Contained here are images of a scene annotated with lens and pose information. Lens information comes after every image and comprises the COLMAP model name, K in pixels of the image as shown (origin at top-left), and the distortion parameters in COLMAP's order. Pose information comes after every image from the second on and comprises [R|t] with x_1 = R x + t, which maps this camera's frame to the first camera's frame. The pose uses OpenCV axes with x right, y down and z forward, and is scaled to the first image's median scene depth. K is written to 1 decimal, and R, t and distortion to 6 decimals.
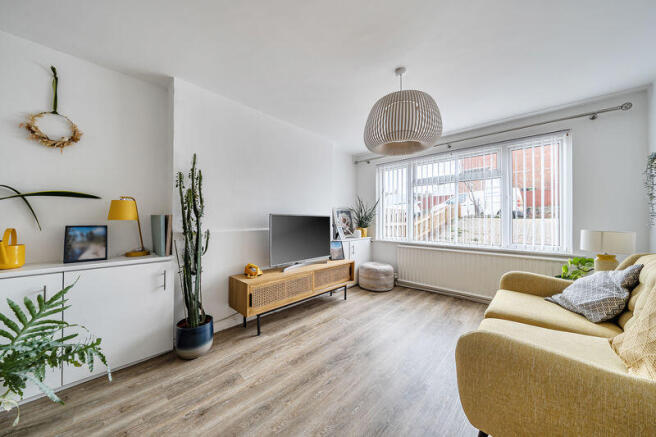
lens RADIAL K [[227.0, 0, 327.3], [0, 227.0, 217.3], [0, 0, 1]] dist [-0.001483, -0.000309]
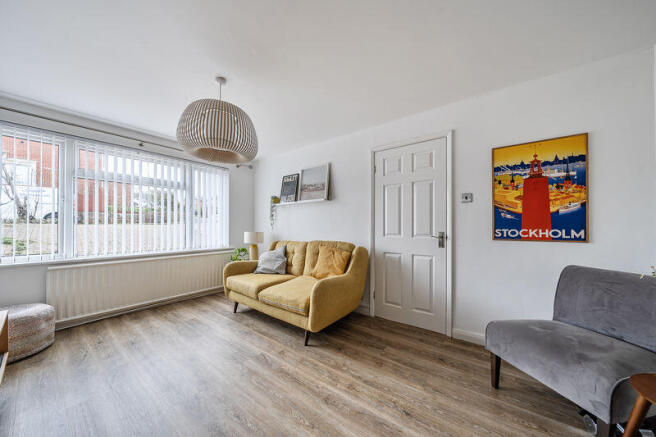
lens RADIAL K [[227.0, 0, 328.1], [0, 227.0, 223.3], [0, 0, 1]] dist [-0.001483, -0.000309]
pose [[-0.085126, 0.004058, 0.996362, -0.431468], [-0.004251, 0.999981, -0.004436, 0.000654], [-0.996361, -0.004613, -0.085107, 0.347587]]
